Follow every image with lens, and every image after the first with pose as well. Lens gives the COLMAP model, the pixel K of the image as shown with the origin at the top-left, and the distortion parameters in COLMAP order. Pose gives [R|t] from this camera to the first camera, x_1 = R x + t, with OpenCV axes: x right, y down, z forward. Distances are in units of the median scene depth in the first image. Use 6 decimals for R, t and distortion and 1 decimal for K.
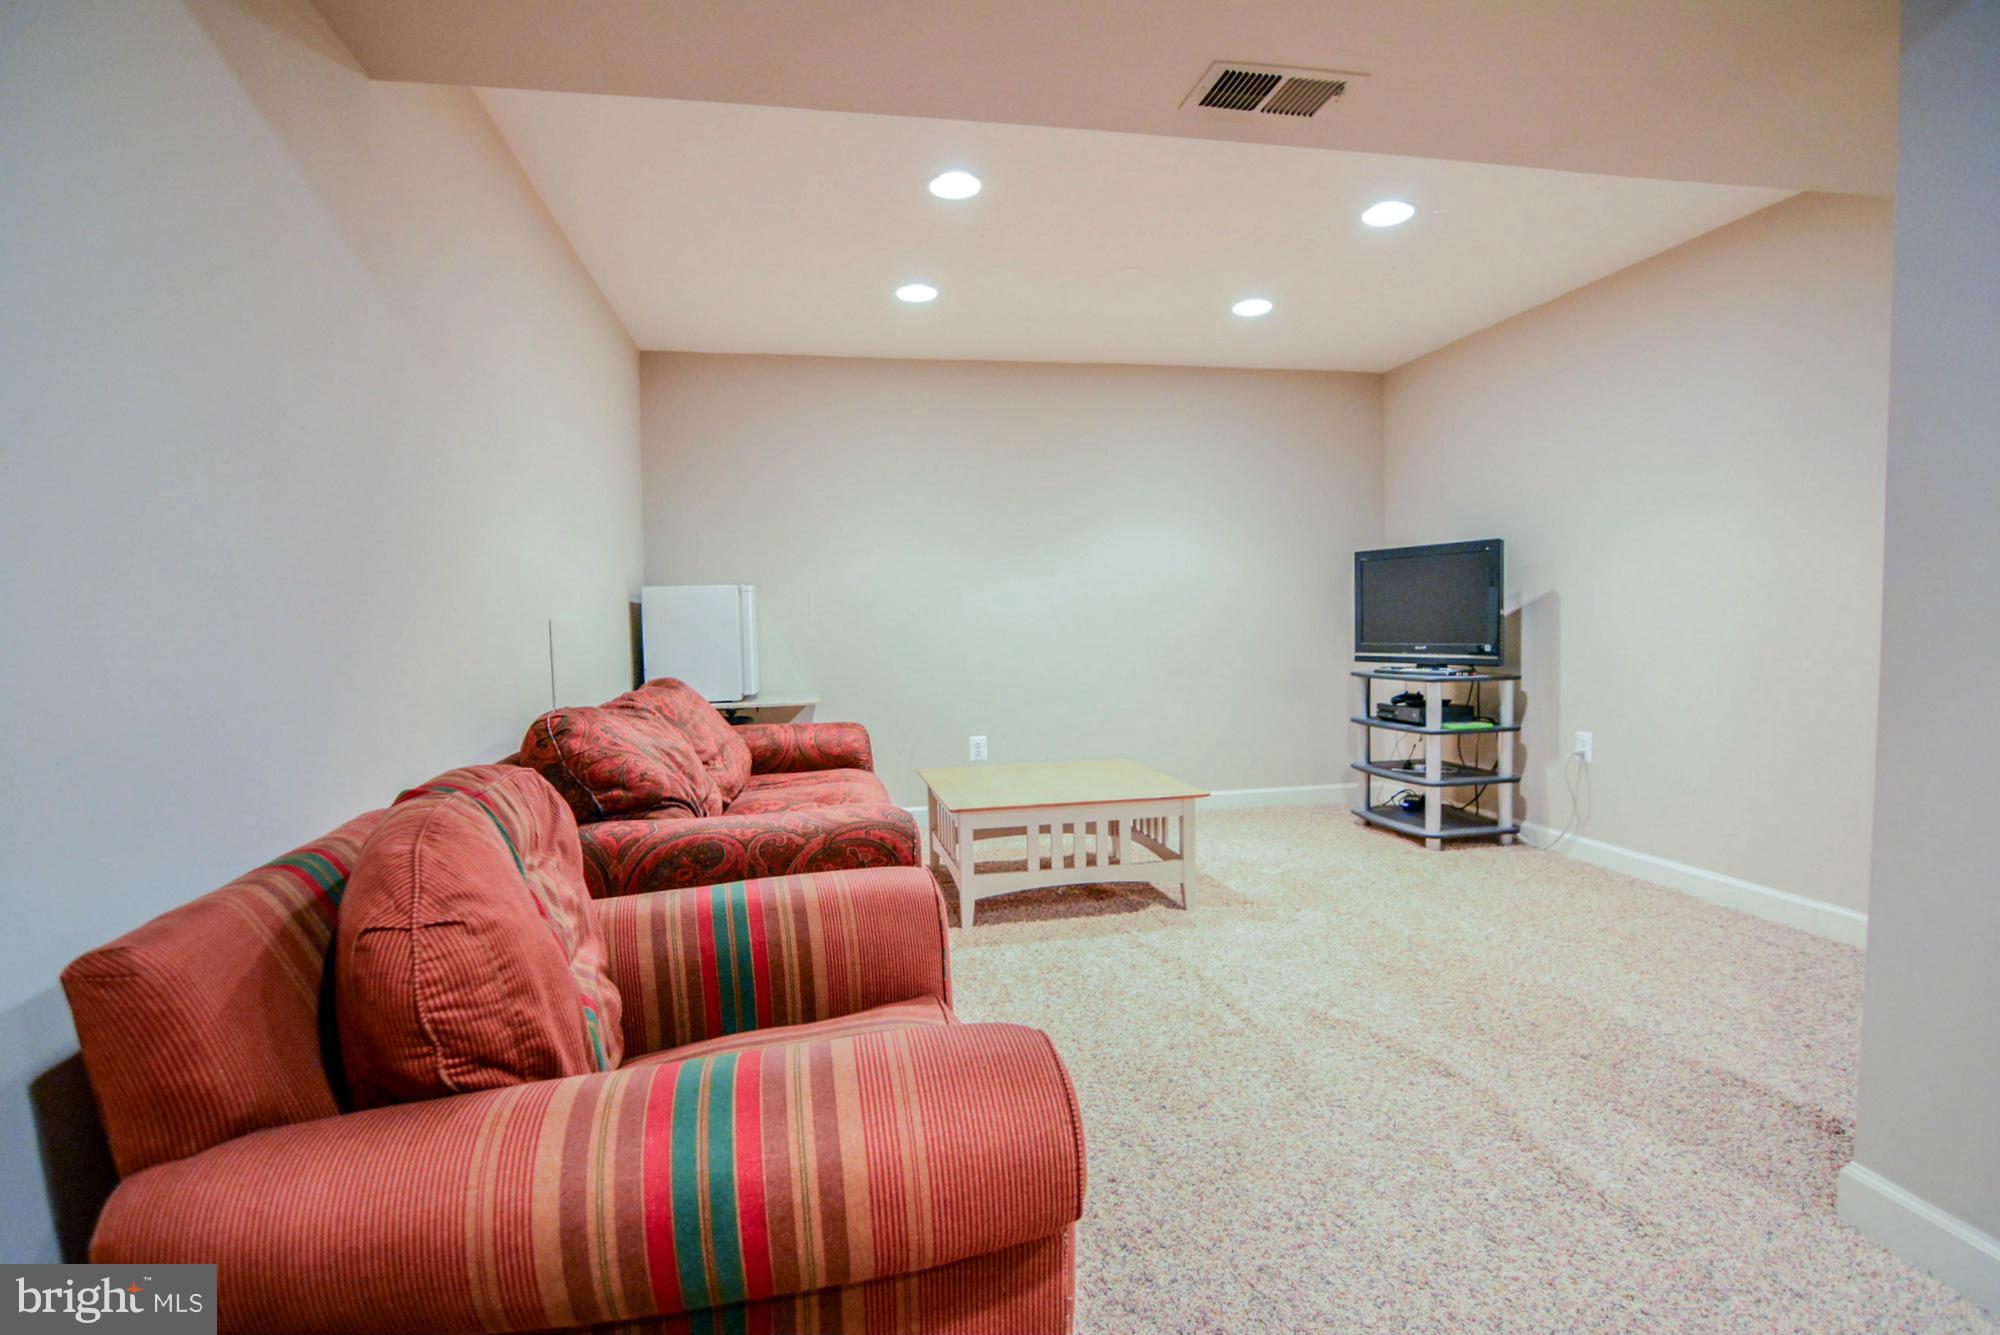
lens RADIAL K [[1062.9, 0, 975.6], [0, 1062.9, 668.7], [0, 0, 1]] dist [-0.023719, 0.011615]
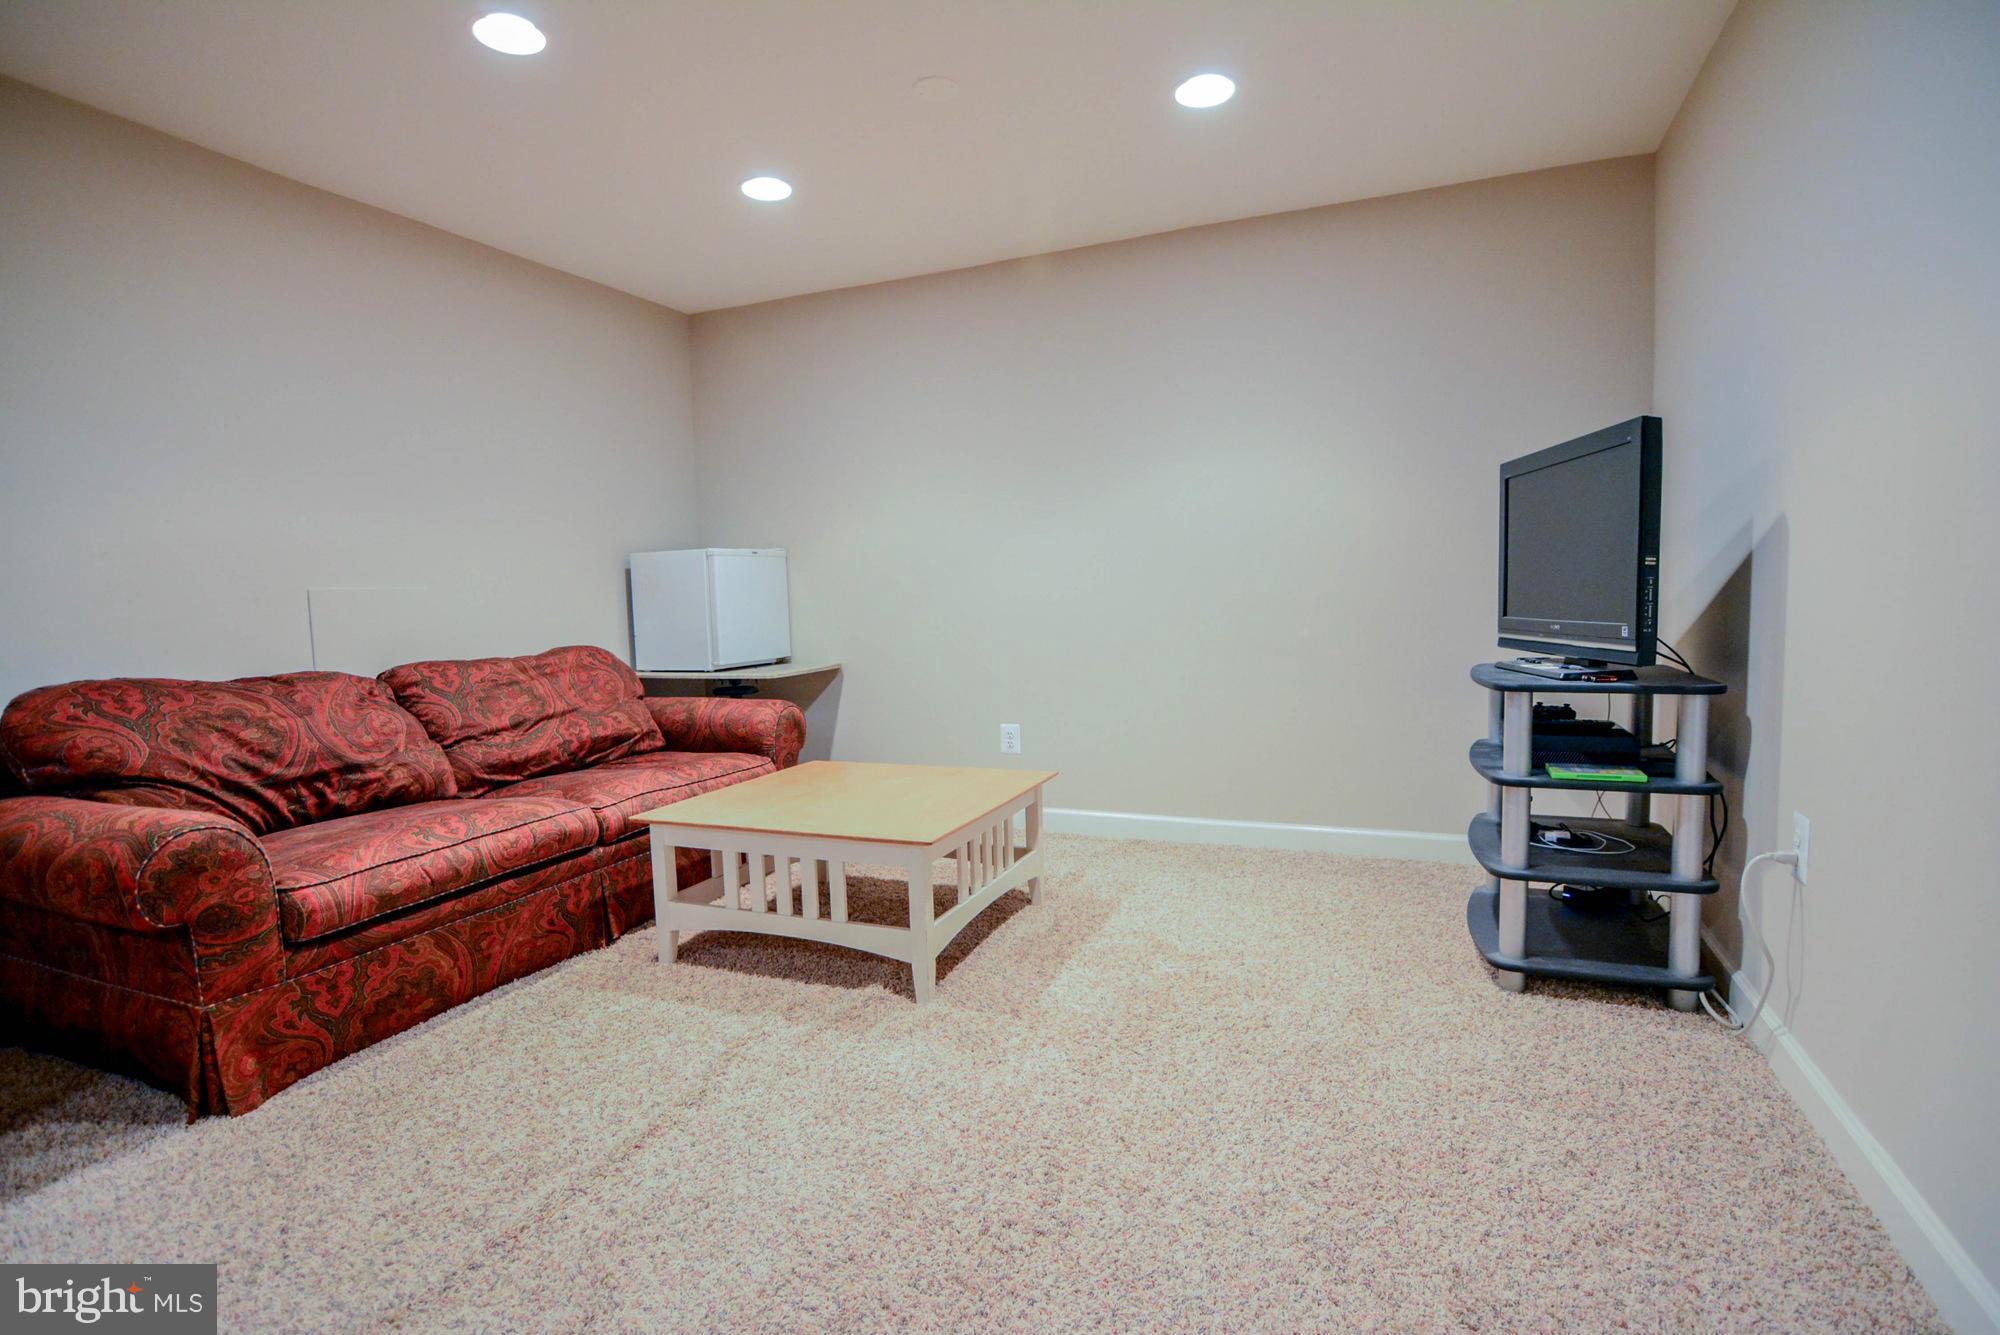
lens RADIAL K [[1001.2, 0, 1000.0], [0, 1001.2, 667.5], [0, 0, 1]] dist [-0.011549, 0.000059]
pose [[0.818174, 0.040154, -0.573567, 0.508877], [-0.015819, 0.998753, 0.047354, -0.019755], [0.574753, -0.029671, 0.817789, 0.417840]]
